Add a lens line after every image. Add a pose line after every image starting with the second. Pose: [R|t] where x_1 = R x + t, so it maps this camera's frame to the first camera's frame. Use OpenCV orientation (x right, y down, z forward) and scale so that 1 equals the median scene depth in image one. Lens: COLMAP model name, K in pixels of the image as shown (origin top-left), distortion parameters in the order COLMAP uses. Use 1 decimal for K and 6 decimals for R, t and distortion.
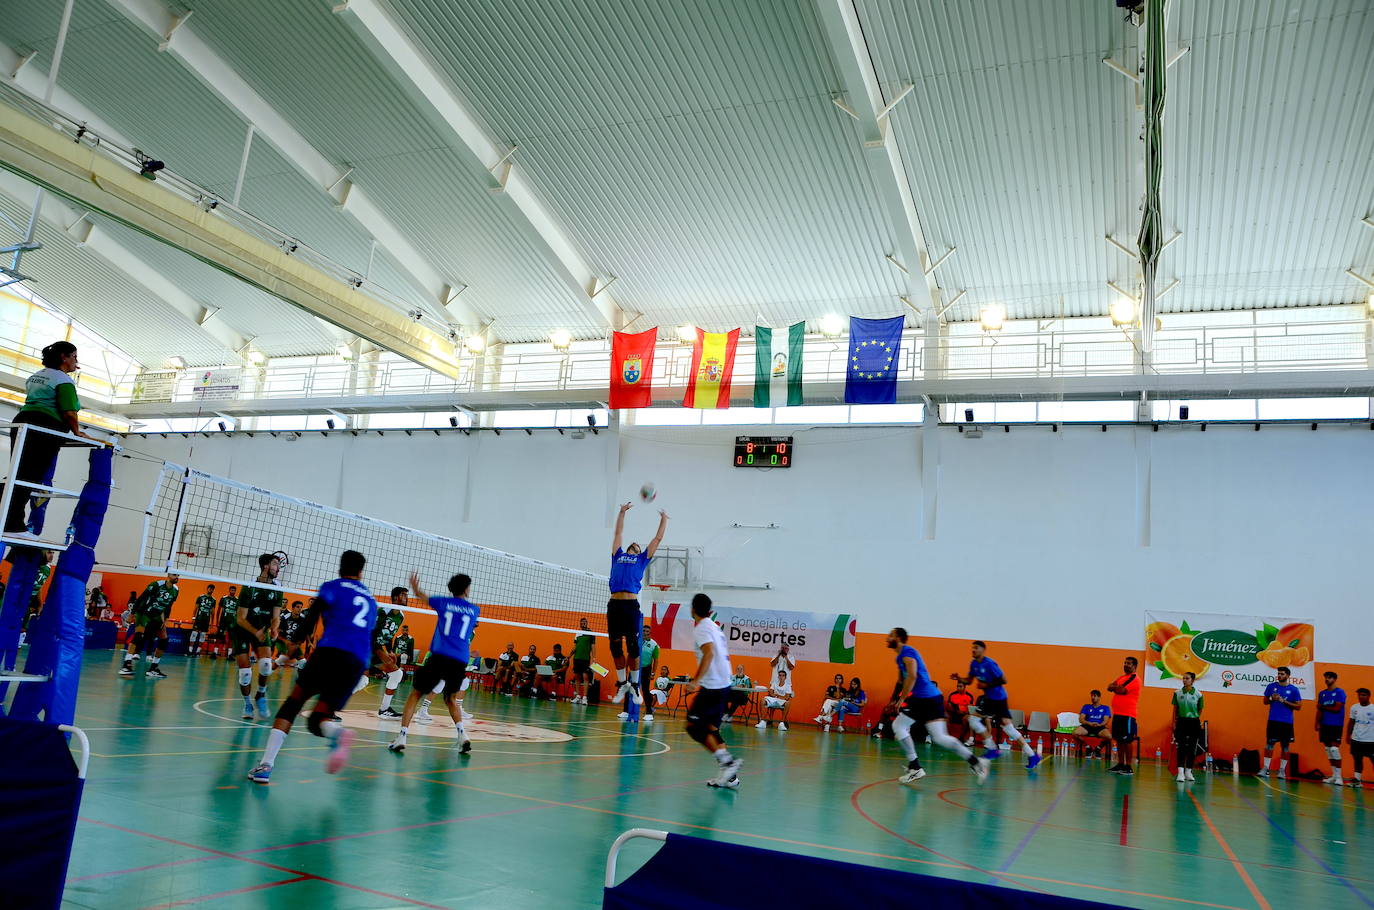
lens RADIAL K [[1024.9, 0, 687.0], [0, 1024.9, 455.0], [0, 0, 1]] dist [-0.139614, 0.130501]
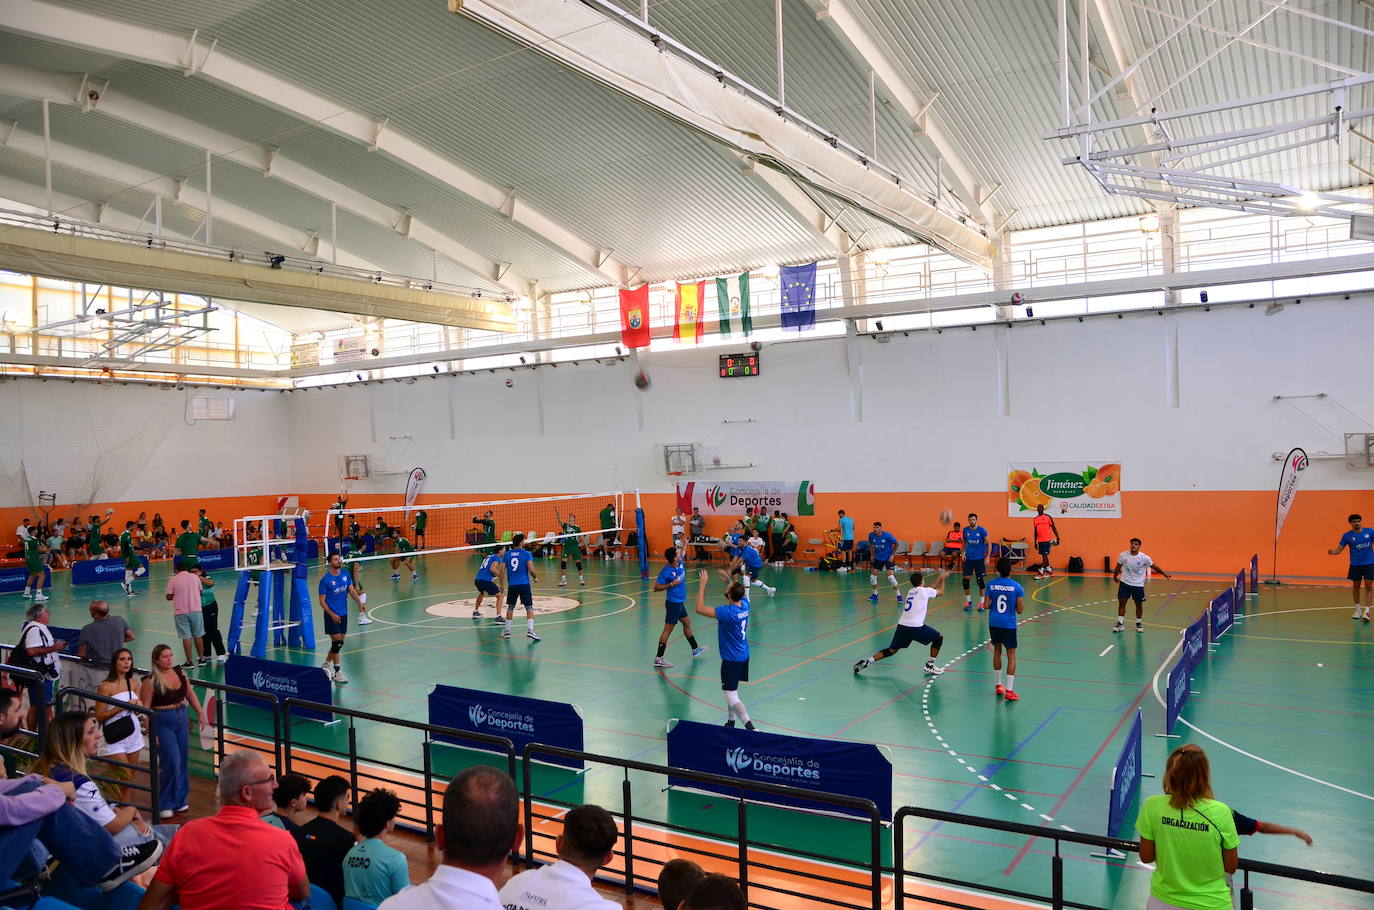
lens RADIAL K [[1024.9, 0, 687.0], [0, 1024.9, 455.0], [0, 0, 1]] dist [-0.139614, 0.130501]
pose [[0.980672, -0.117451, -0.156485, 0.205899], [0.145348, 0.972721, 0.180796, -0.142944], [0.130981, -0.200047, 0.970992, -0.341596]]
